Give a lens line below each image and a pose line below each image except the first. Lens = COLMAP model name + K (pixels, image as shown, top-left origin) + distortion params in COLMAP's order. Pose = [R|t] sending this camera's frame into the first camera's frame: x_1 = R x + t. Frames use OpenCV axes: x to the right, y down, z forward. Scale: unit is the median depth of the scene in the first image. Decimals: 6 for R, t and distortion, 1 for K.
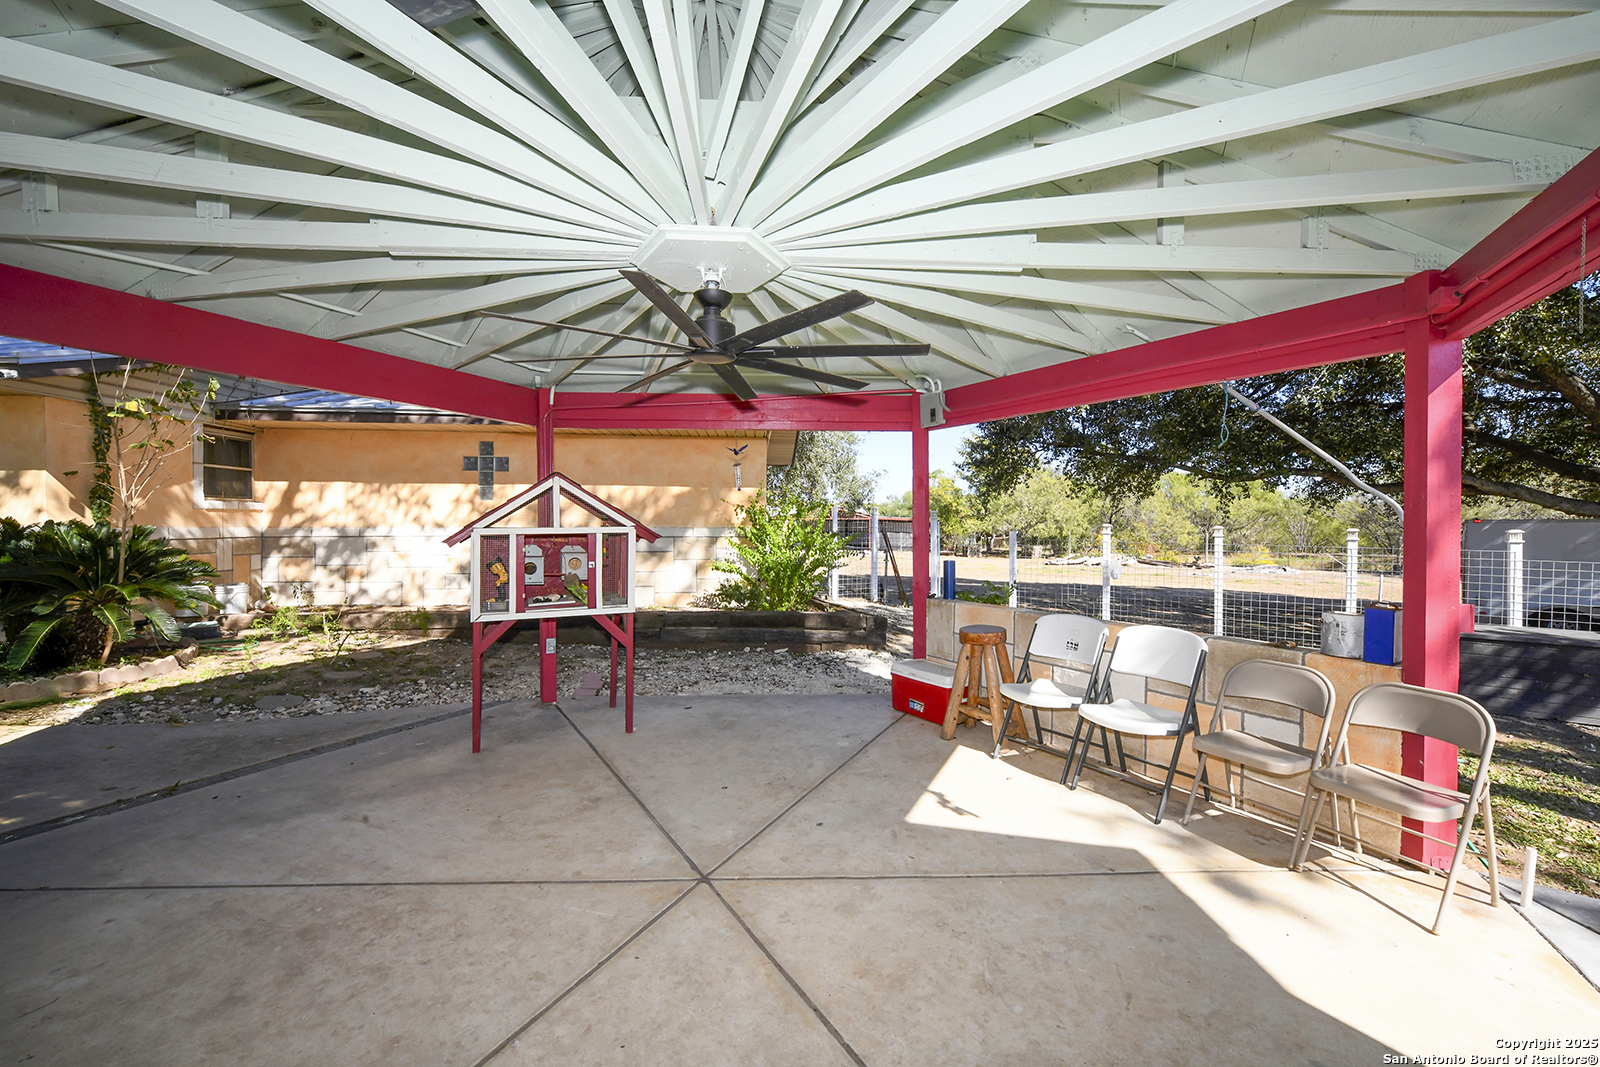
lens RADIAL K [[643.3, 0, 802.9], [0, 643.3, 526.5], [0, 0, 1]] dist [-0.000628, -0.000108]
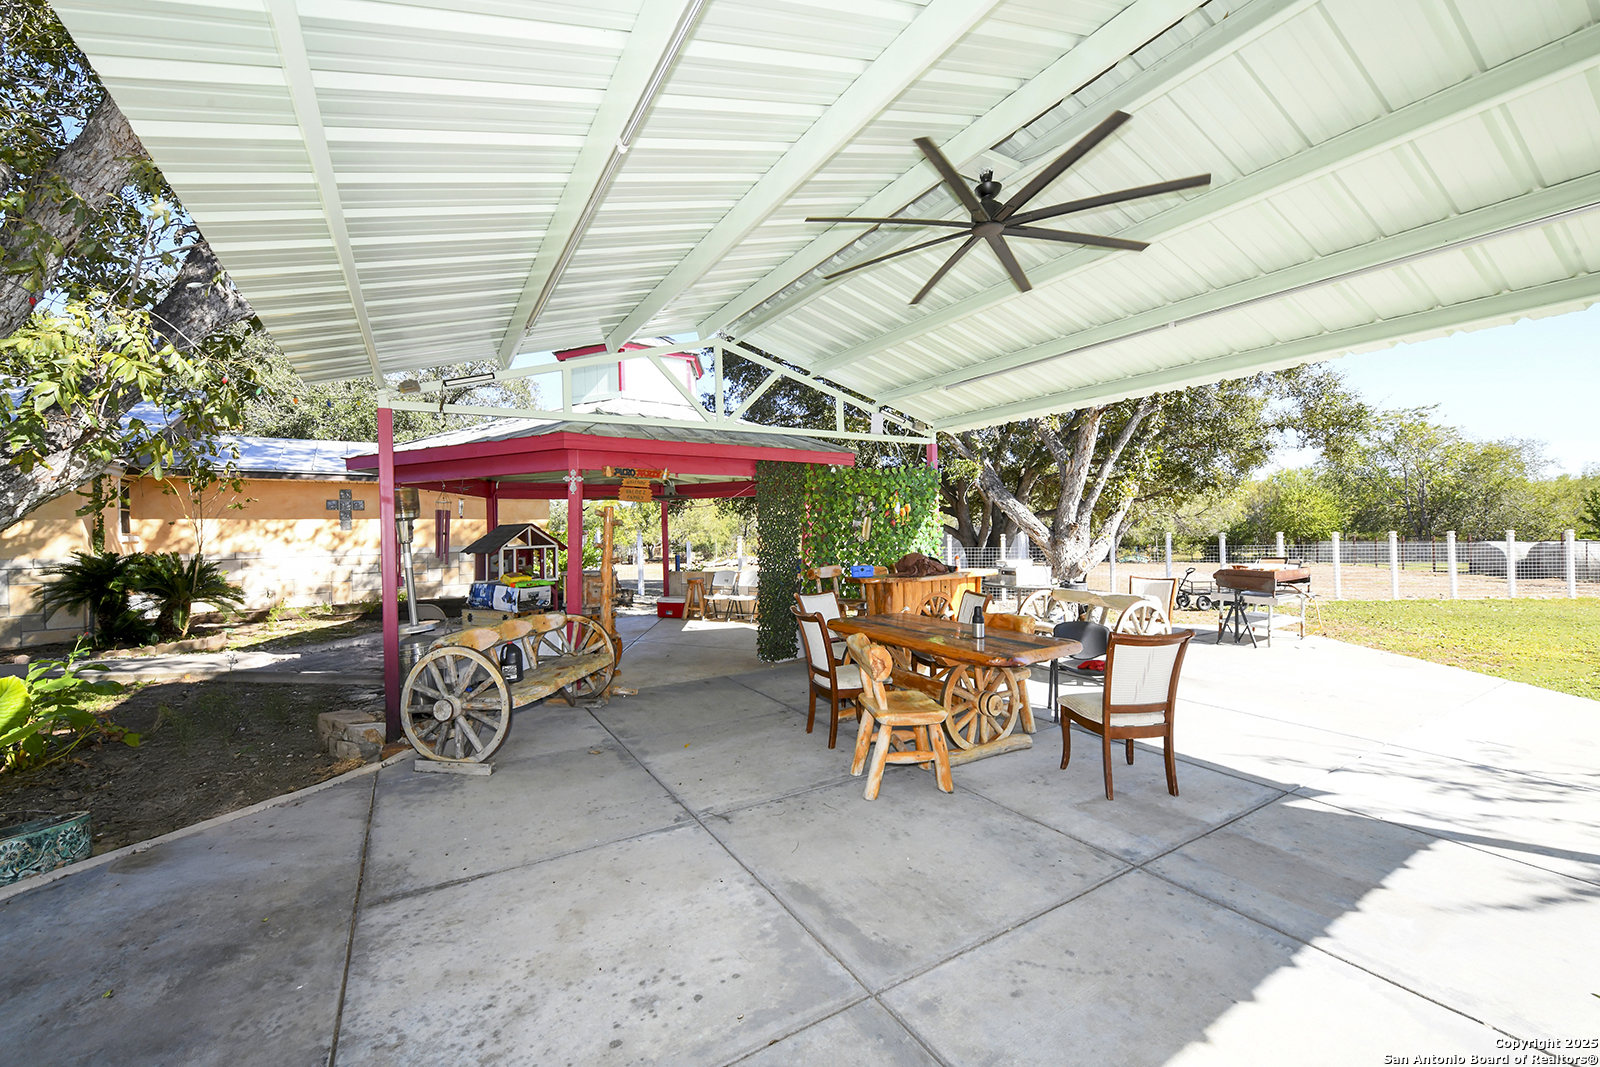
lens RADIAL K [[643.3, 0, 802.9], [0, 643.3, 526.5], [0, 0, 1]] dist [-0.000628, -0.000108]
pose [[0.861969, -0.015743, 0.506717, -0.342159], [0.023464, 0.999685, -0.008855, -0.012768], [-0.506418, 0.019523, 0.862067, -0.766920]]
